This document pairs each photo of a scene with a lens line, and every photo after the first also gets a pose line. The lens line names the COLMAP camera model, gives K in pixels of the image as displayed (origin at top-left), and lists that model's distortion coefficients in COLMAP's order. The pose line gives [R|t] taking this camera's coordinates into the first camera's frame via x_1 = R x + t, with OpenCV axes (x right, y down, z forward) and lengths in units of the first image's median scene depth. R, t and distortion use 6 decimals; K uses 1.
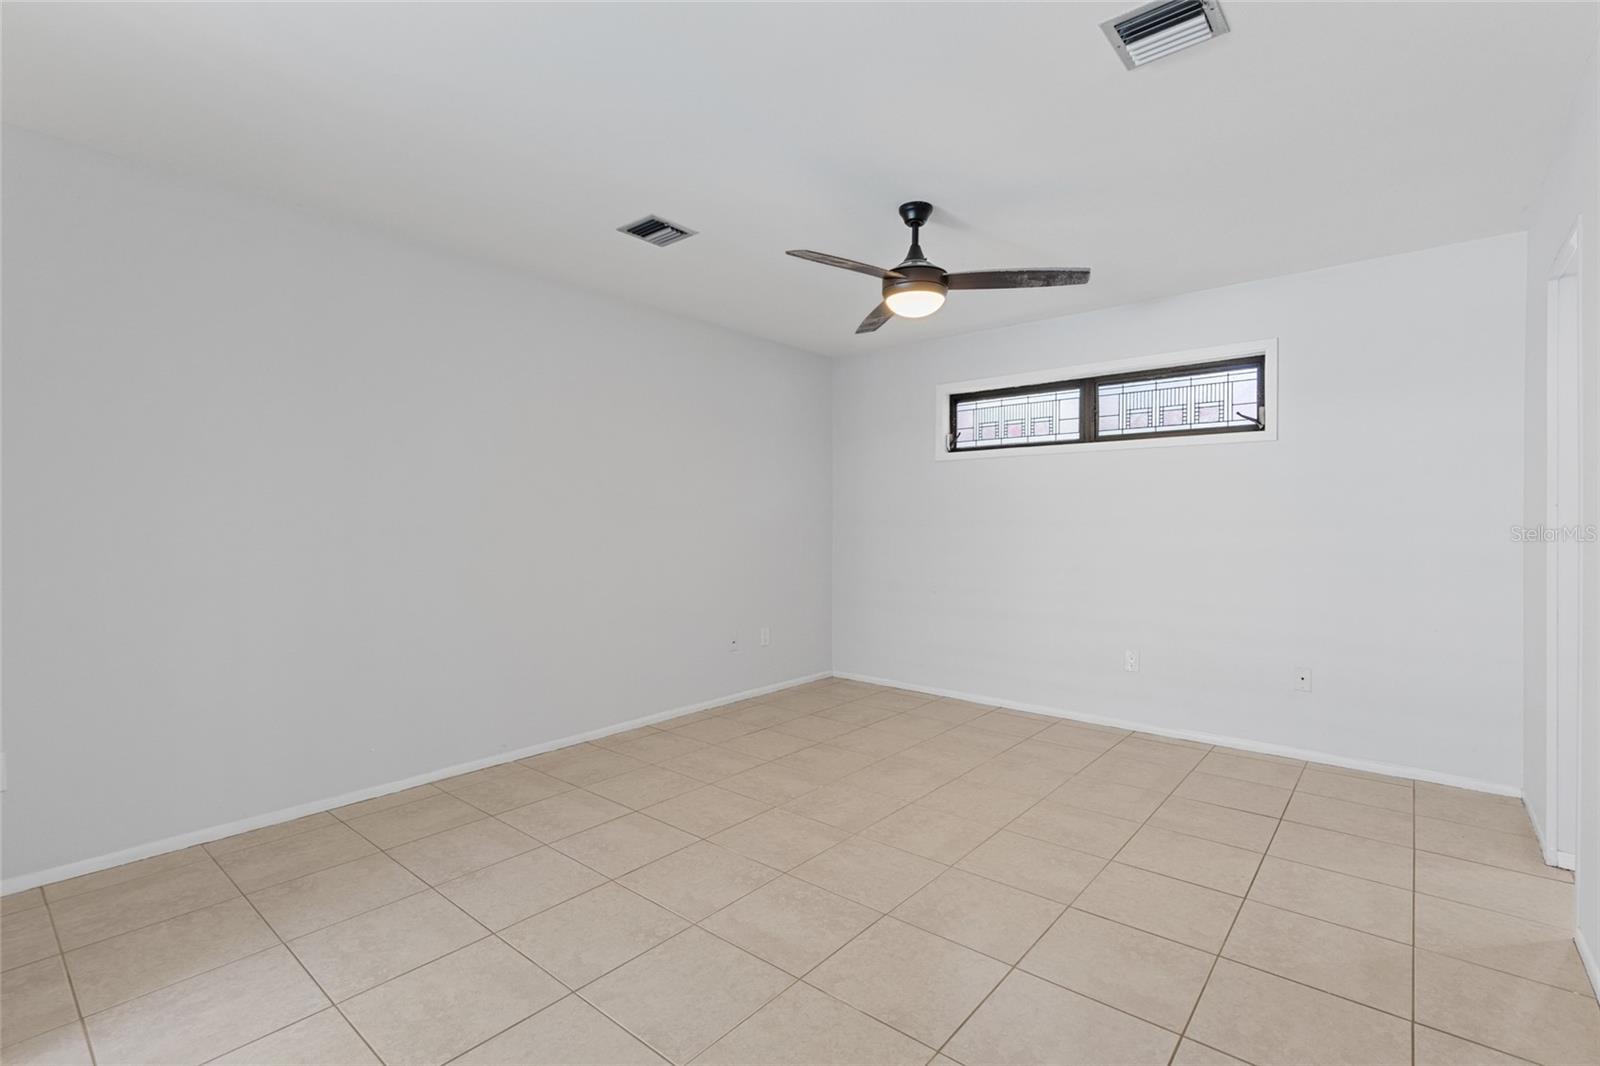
lens RADIAL K [[715.5, 0, 794.9], [0, 715.5, 533.4], [0, 0, 1]] dist [0.002863, -0.000483]
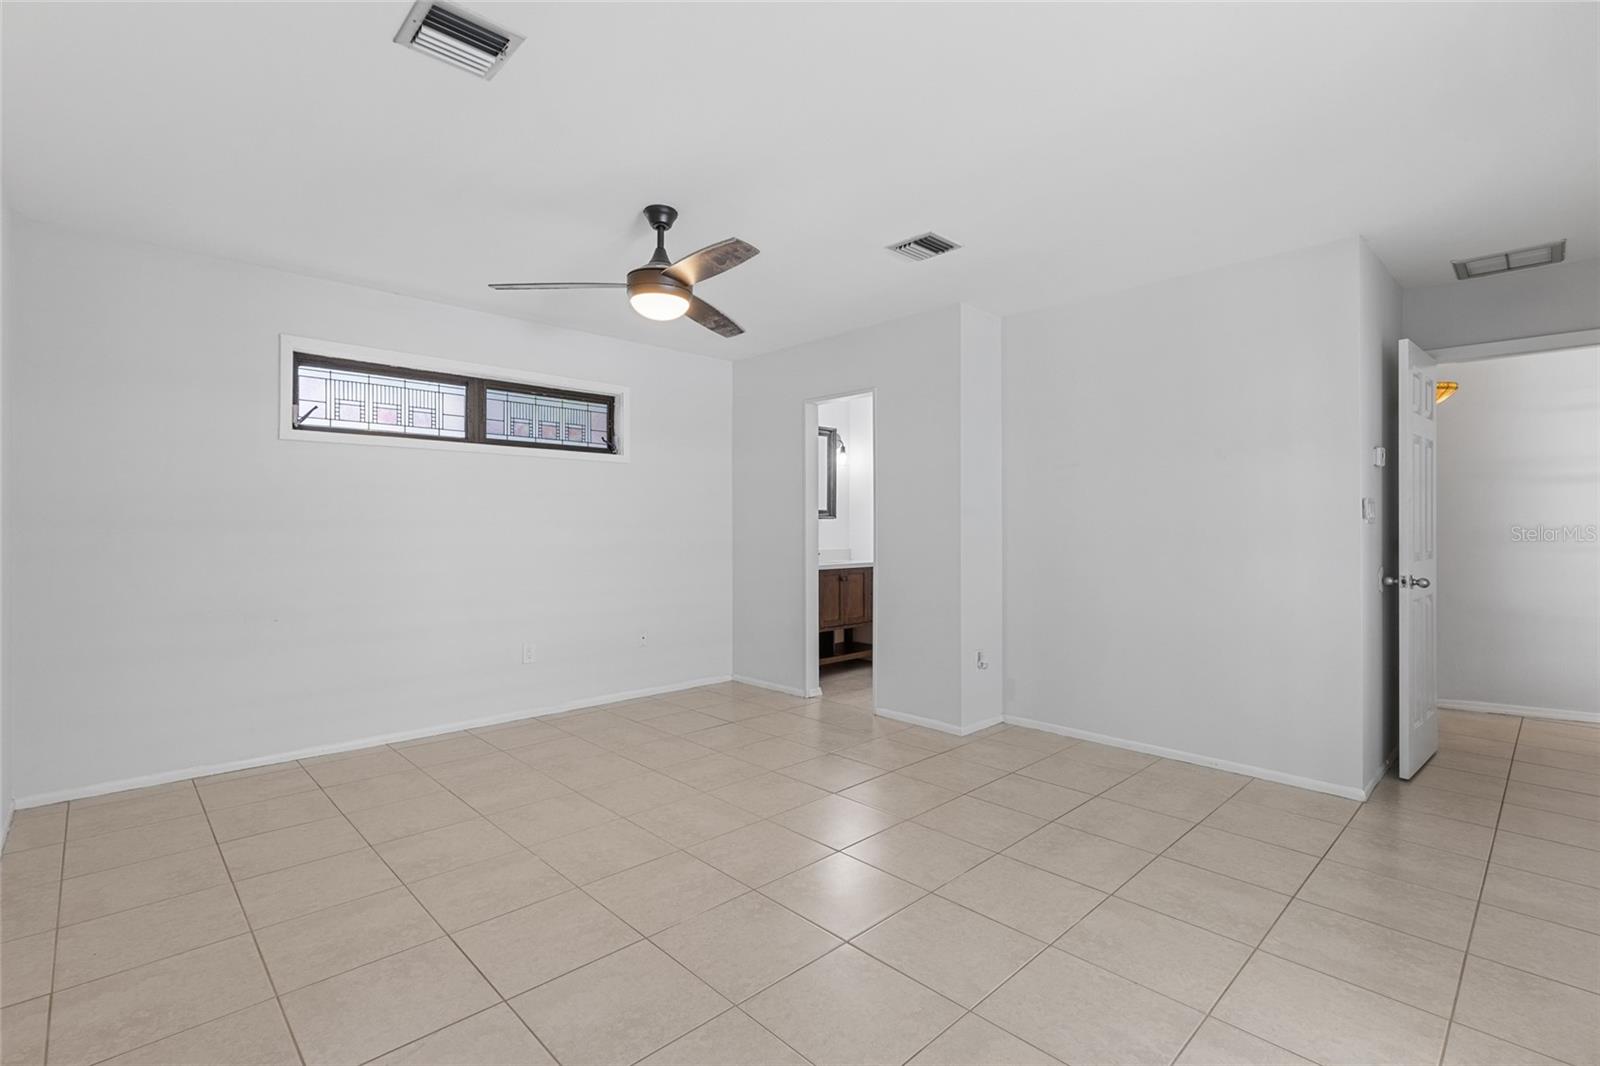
lens RADIAL K [[715.5, 0, 794.9], [0, 715.5, 533.4], [0, 0, 1]] dist [0.002863, -0.000483]
pose [[0.122196, -0.010494, 0.992451, -0.524217], [0.010922, 0.999898, 0.009228, -0.007219], [-0.992446, 0.009712, 0.122298, 0.451188]]
